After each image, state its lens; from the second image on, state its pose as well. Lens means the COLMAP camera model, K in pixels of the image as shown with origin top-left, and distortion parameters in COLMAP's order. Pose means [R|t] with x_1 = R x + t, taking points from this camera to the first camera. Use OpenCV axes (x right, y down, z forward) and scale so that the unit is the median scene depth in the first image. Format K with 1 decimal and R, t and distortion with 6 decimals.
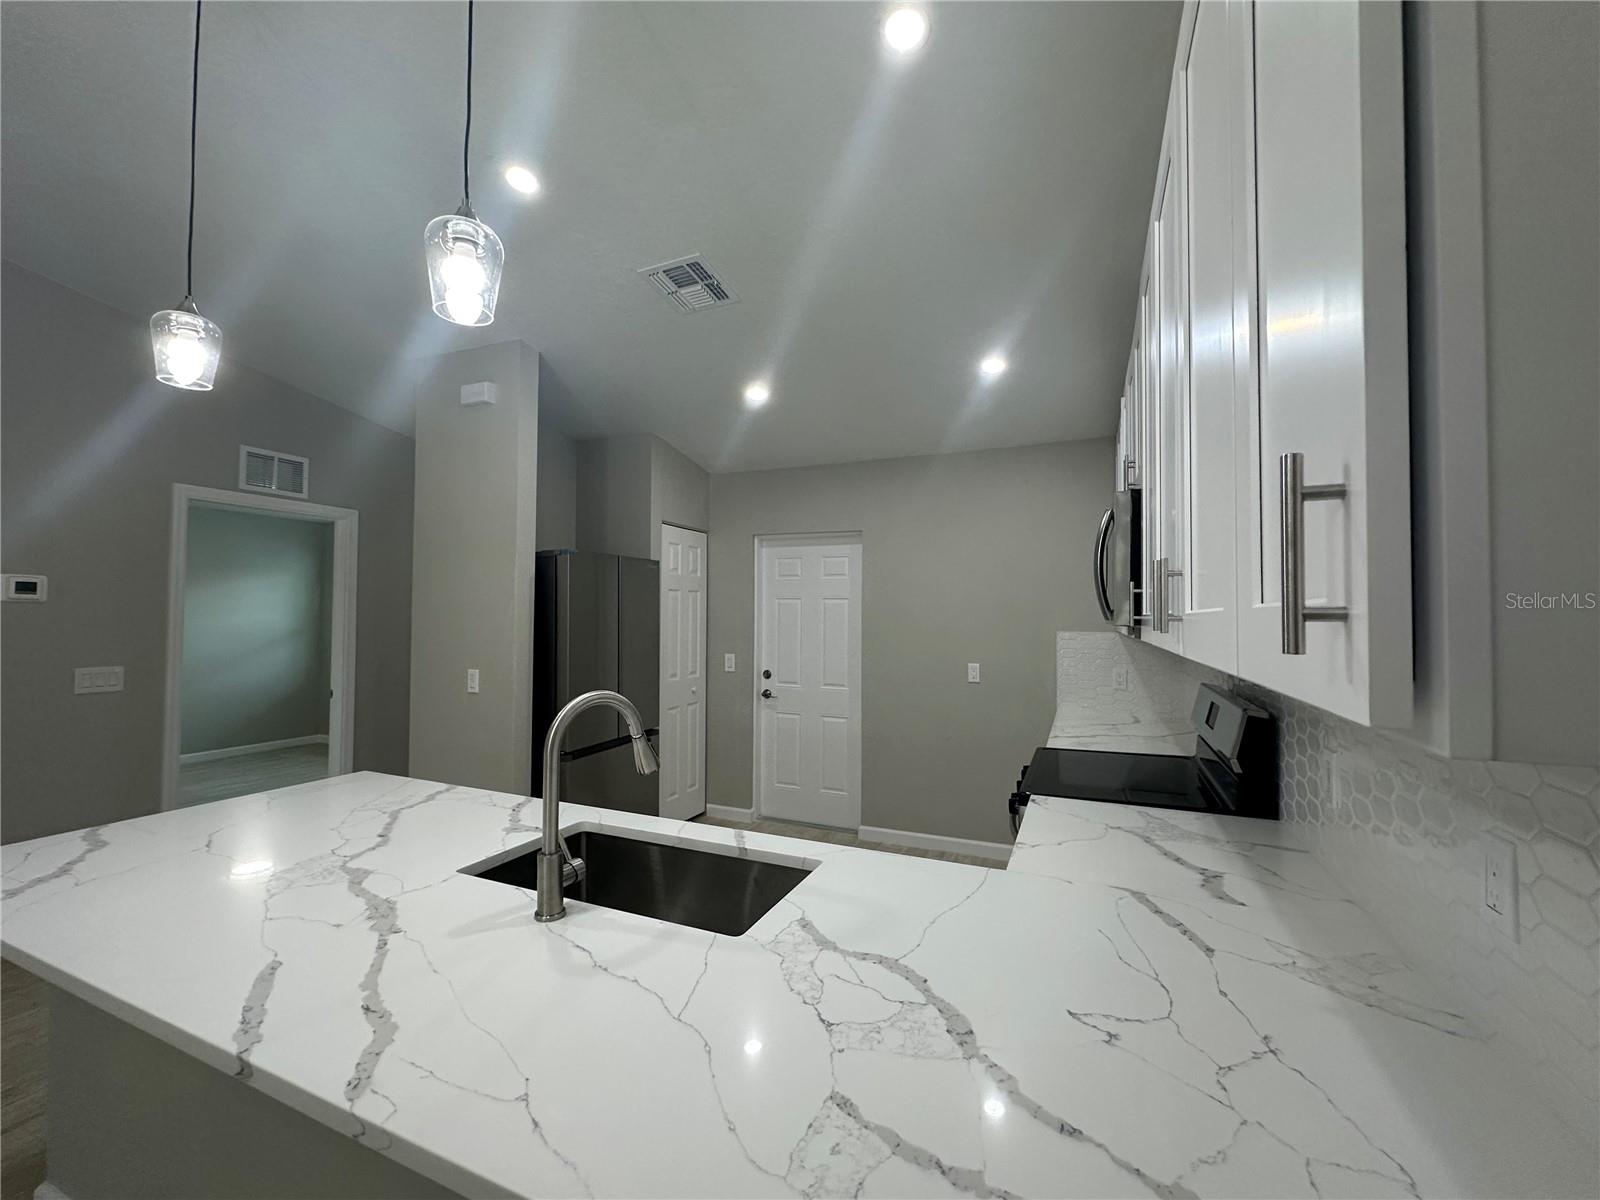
lens RADIAL K [[659.6, 0, 800.5], [0, 659.6, 596.3], [0, 0, 1]] dist [-0.002409, 0.000332]
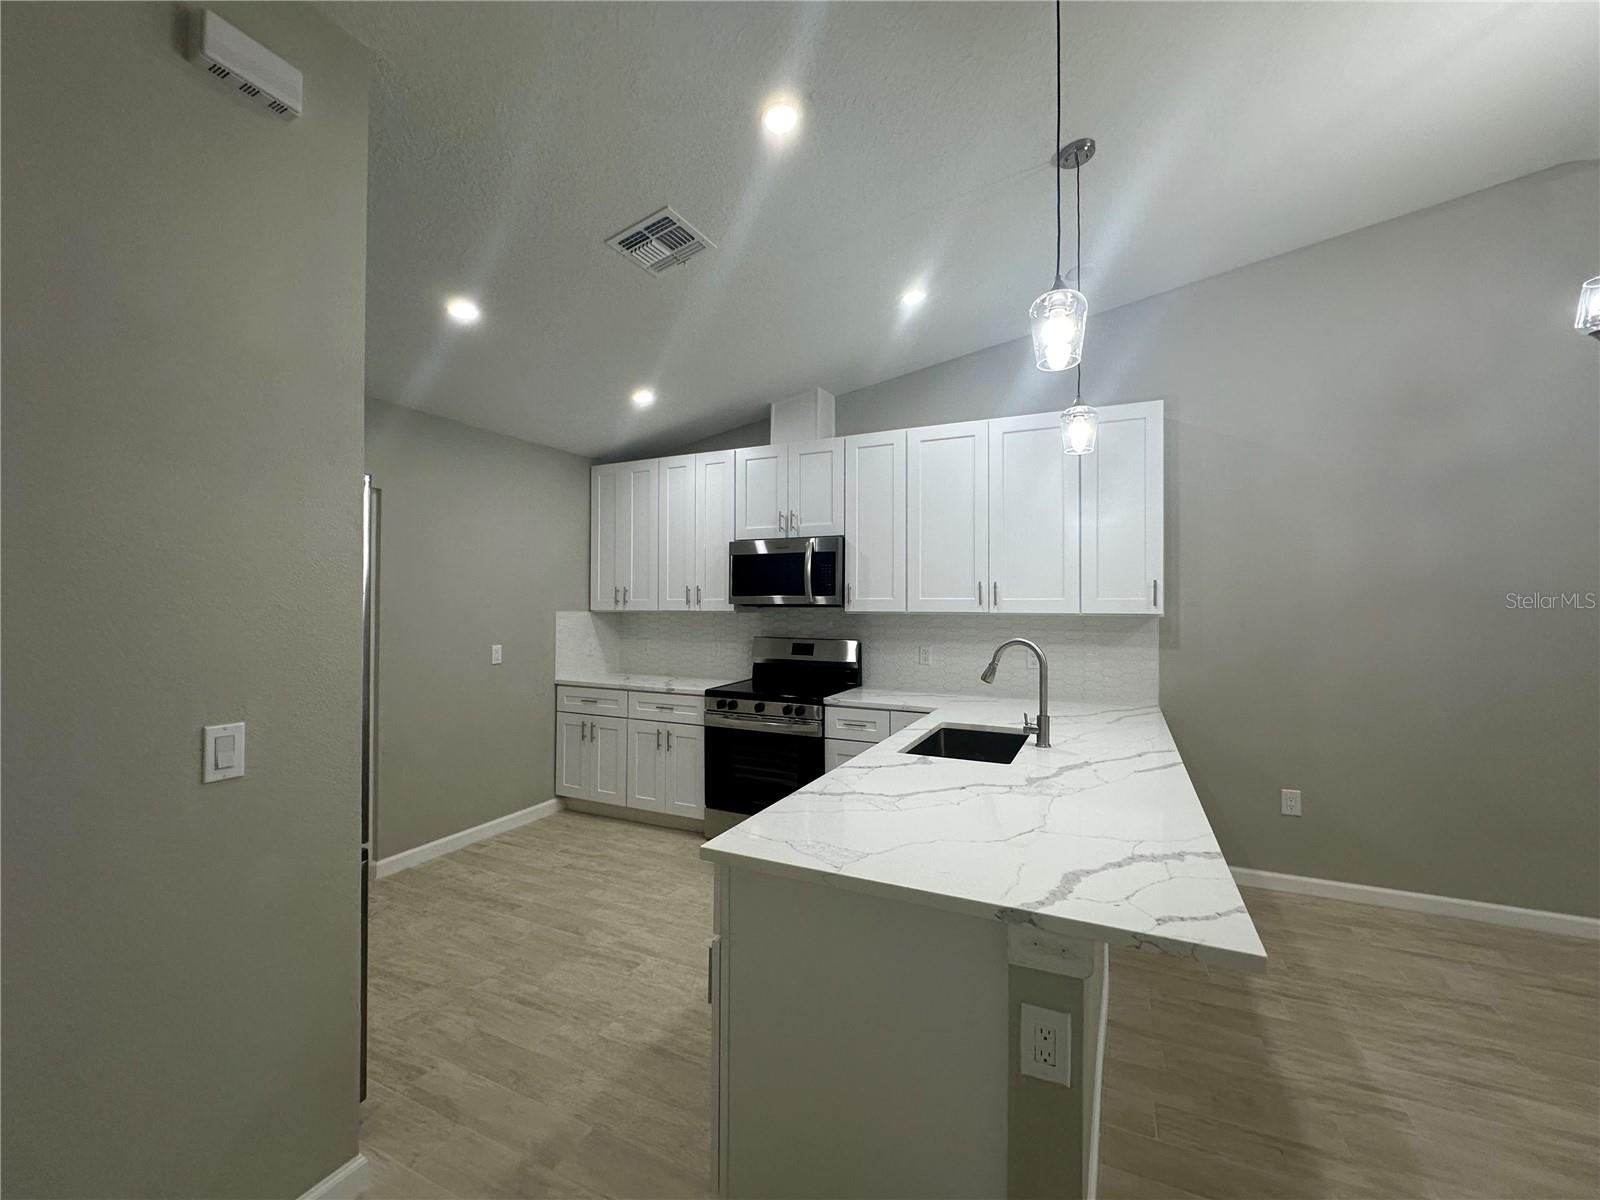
lens RADIAL K [[659.6, 0, 803.1], [0, 659.6, 595.8], [0, 0, 1]] dist [-0.002409, 0.000332]
pose [[0.022402, 0.007312, 0.999722, -0.910188], [-0.035014, 0.999366, -0.006525, 0.020796], [-0.999136, -0.034858, 0.022644, 0.637289]]
